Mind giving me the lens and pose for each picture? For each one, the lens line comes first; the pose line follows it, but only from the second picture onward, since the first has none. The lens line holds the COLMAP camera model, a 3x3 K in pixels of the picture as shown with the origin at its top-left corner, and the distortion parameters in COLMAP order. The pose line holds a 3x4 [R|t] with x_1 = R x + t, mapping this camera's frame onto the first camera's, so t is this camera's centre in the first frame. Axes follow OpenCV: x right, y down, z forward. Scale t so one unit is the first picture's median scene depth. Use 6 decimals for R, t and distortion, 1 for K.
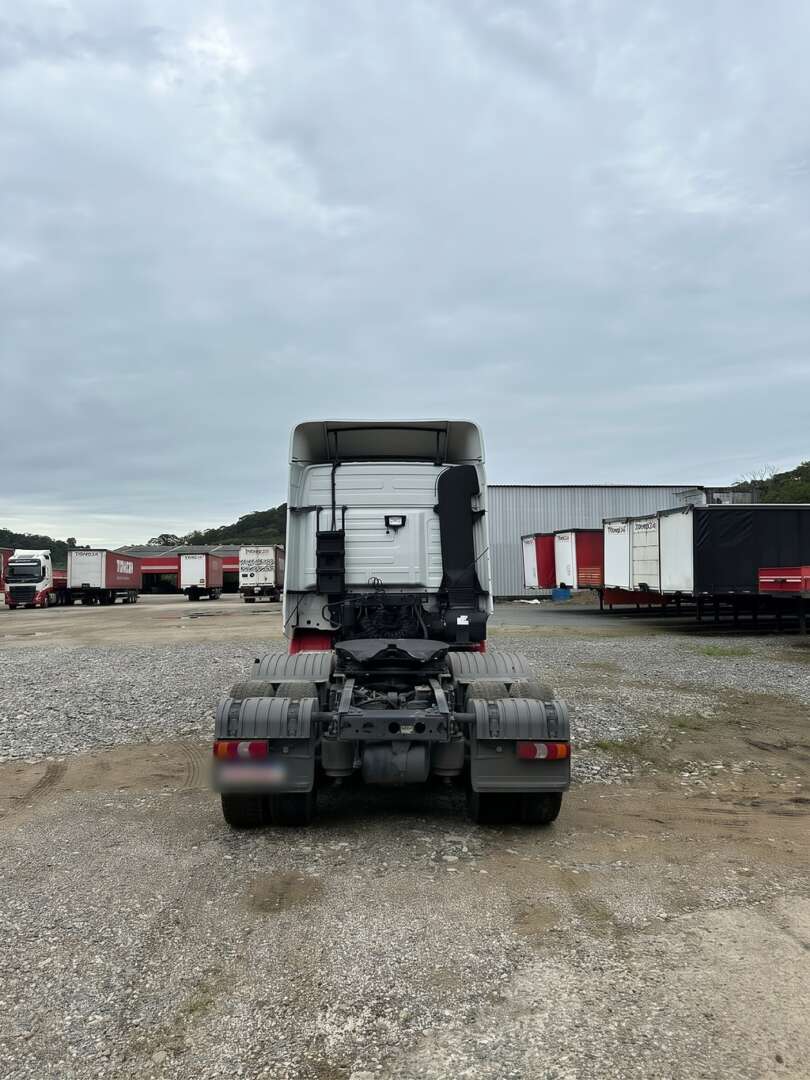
lens RADIAL K [[838.3, 0, 410.6], [0, 838.3, 544.9], [0, 0, 1]] dist [0.035298, -0.034688]
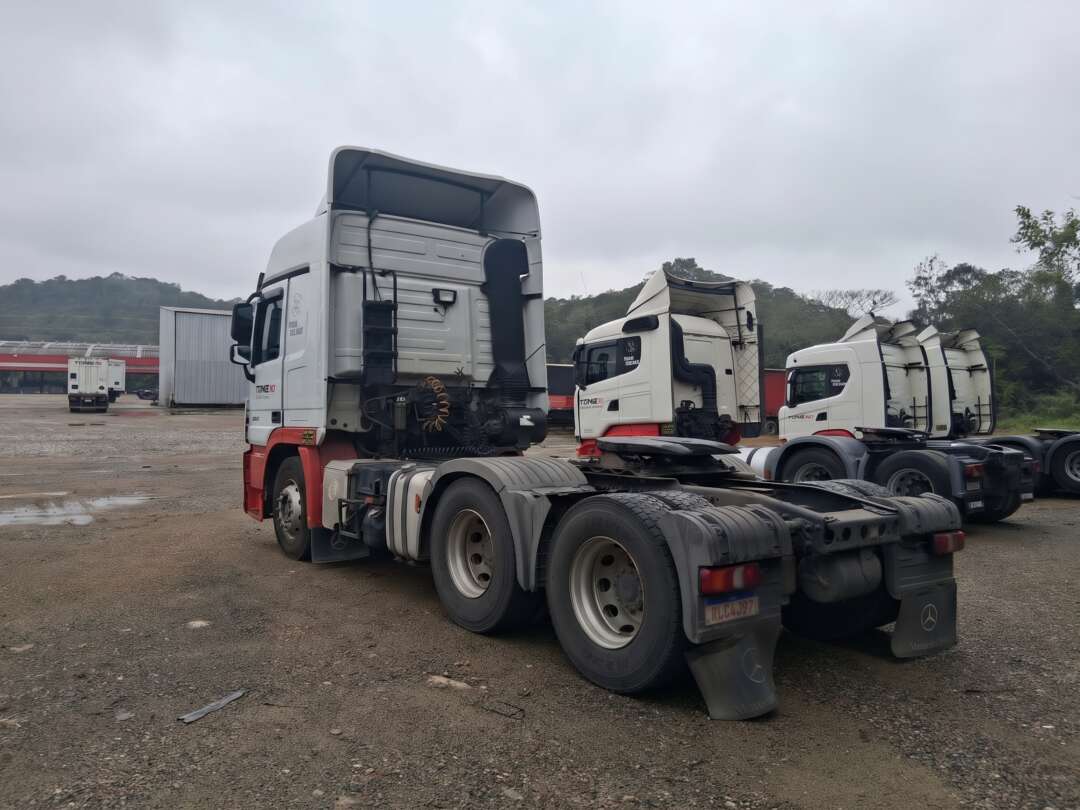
lens RADIAL K [[838.3, 0, 546.8], [0, 838.3, 412.1], [0, 0, 1]] dist [0.035298, -0.034688]
pose [[0.802798, 0.013694, 0.596094, -0.415550], [-0.045195, 0.998258, 0.037935, 0.046441], [-0.594536, -0.057394, 0.802018, 0.293592]]
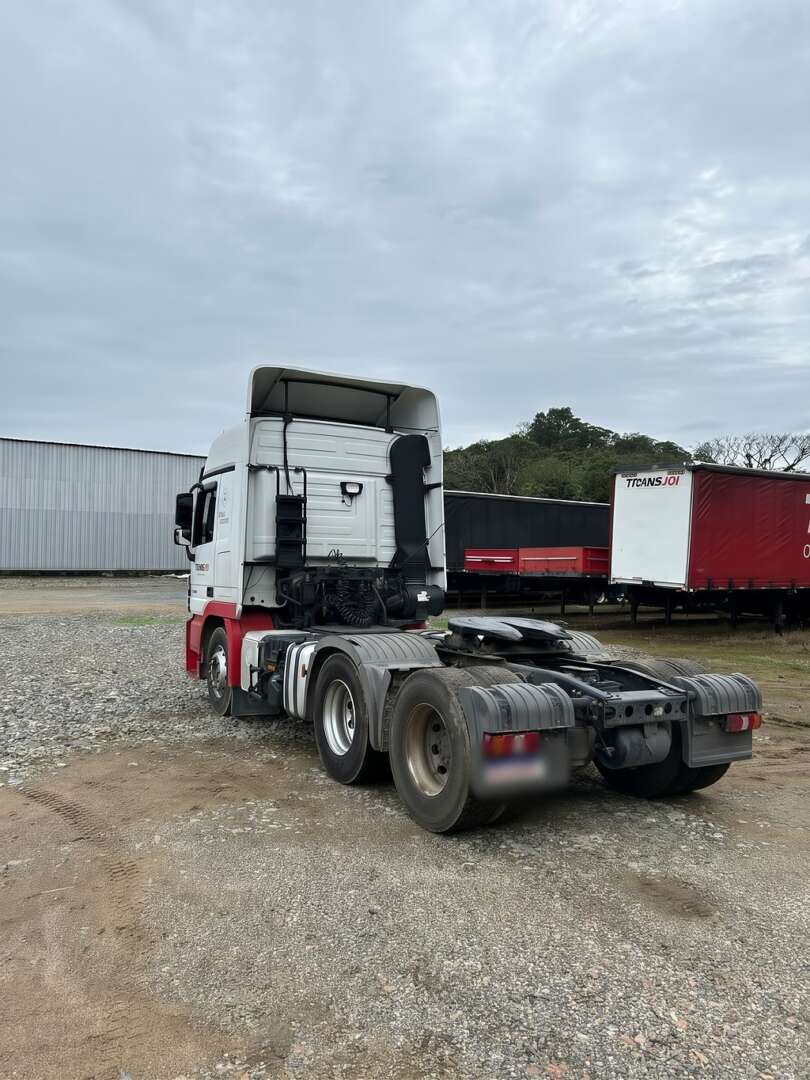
lens RADIAL K [[838.3, 0, 421.7], [0, 838.3, 557.3], [0, 0, 1]] dist [0.035298, -0.034688]
pose [[0.873140, 0.025384, 0.486808, -0.394306], [-0.046923, 0.998383, 0.032103, 0.013301], [-0.485206, -0.050873, 0.872919, 0.160373]]
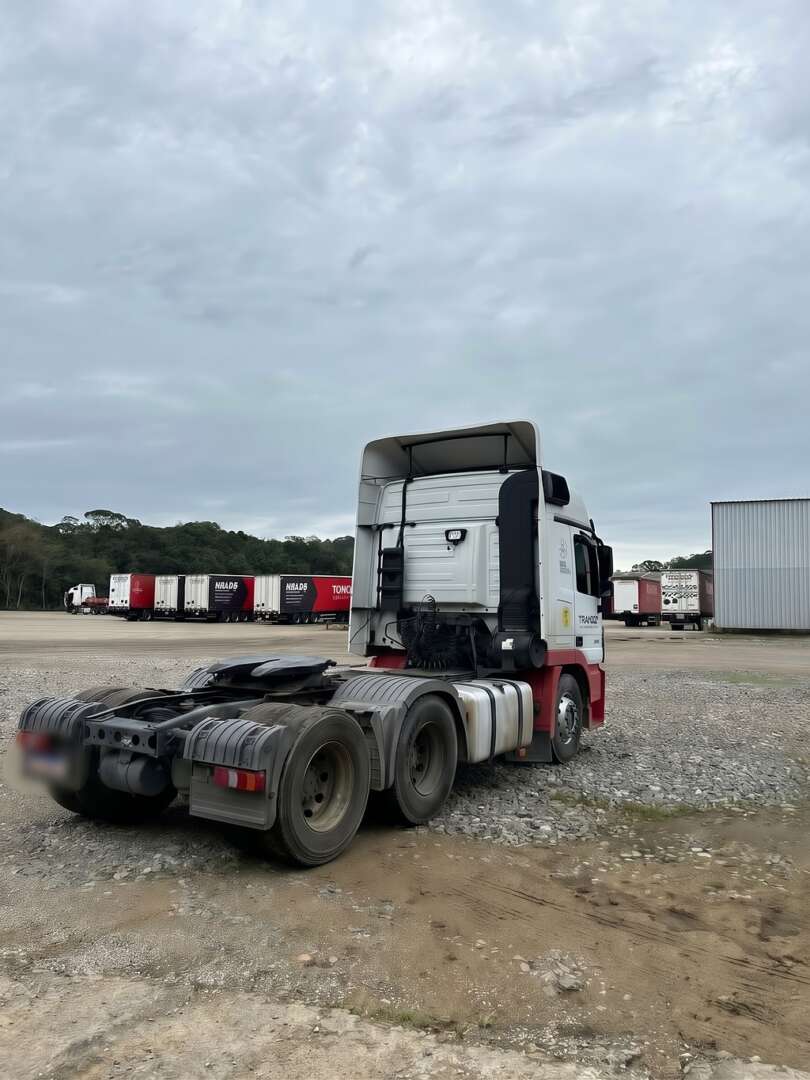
lens RADIAL K [[838.3, 0, 400.7], [0, 838.3, 540.0], [0, 0, 1]] dist [0.035298, -0.034688]
pose [[0.821878, -0.032982, -0.568708, 0.463898], [0.011157, 0.999063, -0.041815, 0.015106], [0.569555, 0.028022, 0.821476, 0.195092]]
